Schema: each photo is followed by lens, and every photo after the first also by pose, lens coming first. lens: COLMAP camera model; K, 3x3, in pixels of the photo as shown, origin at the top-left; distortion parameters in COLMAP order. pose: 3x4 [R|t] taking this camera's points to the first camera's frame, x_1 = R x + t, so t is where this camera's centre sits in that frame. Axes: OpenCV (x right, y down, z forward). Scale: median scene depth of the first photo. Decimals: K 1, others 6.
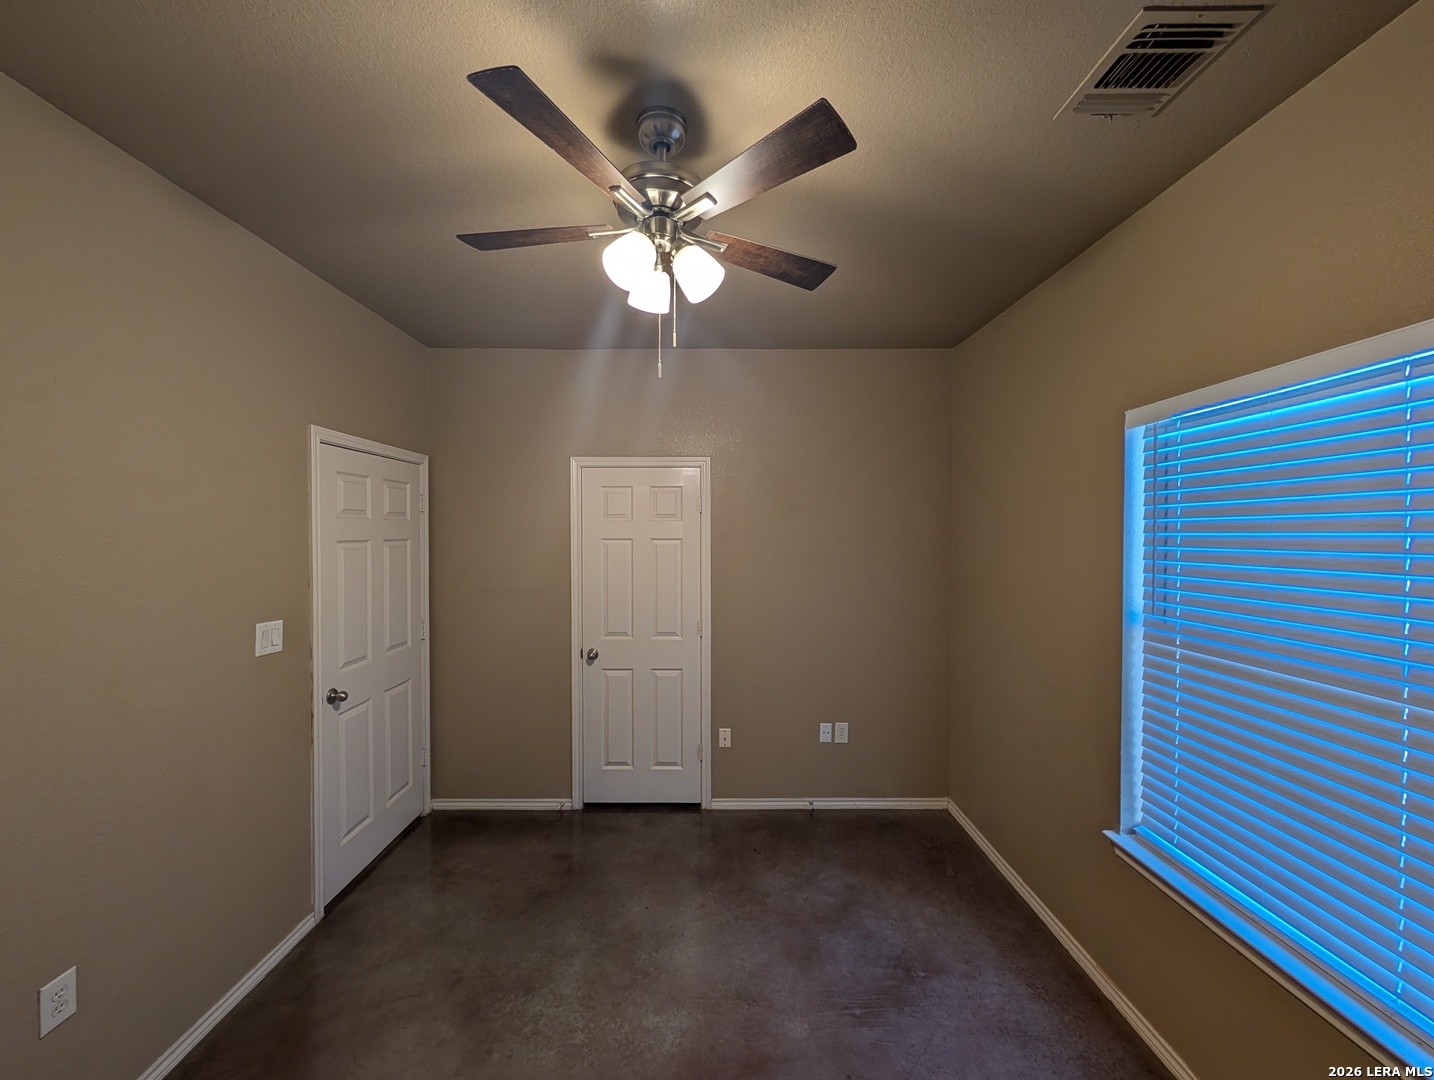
lens RADIAL K [[539.2, 0, 703.5], [0, 539.2, 543.0], [0, 0, 1]] dist [-0.001439, -0.000293]
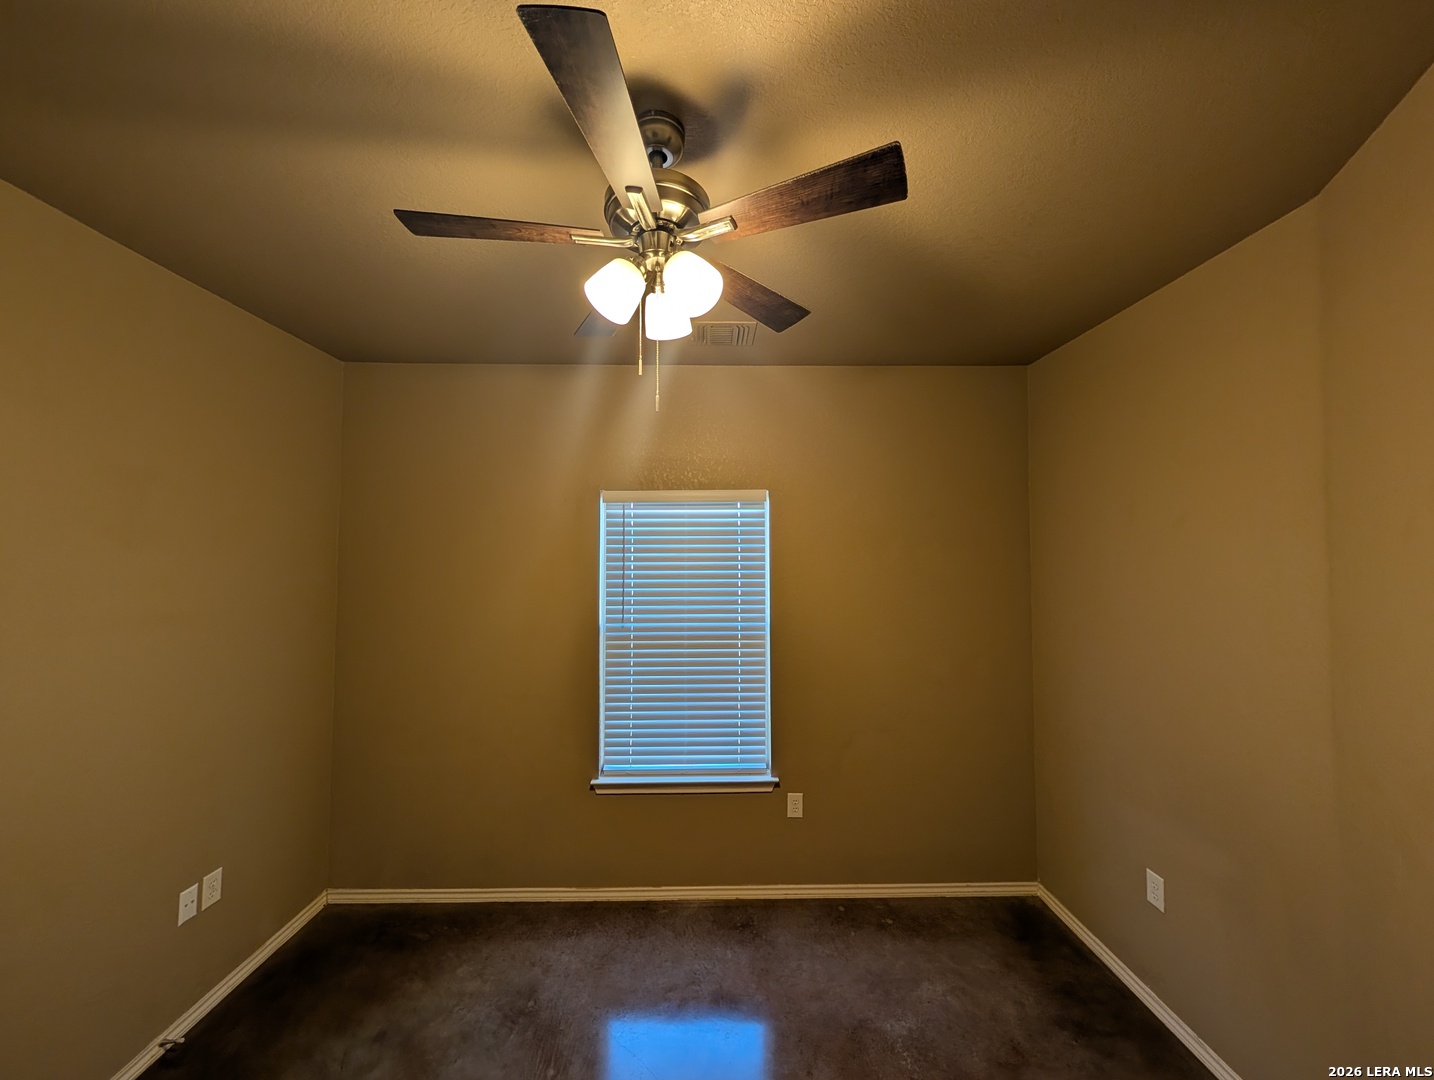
lens RADIAL K [[539.2, 0, 720.8], [0, 539.2, 543.0], [0, 0, 1]] dist [-0.001439, -0.000293]
pose [[-0.019626, 0.026843, 0.999447, -0.623090], [0.024959, 0.999341, -0.026350, -0.042675], [-0.999496, 0.024428, -0.020283, 0.601962]]
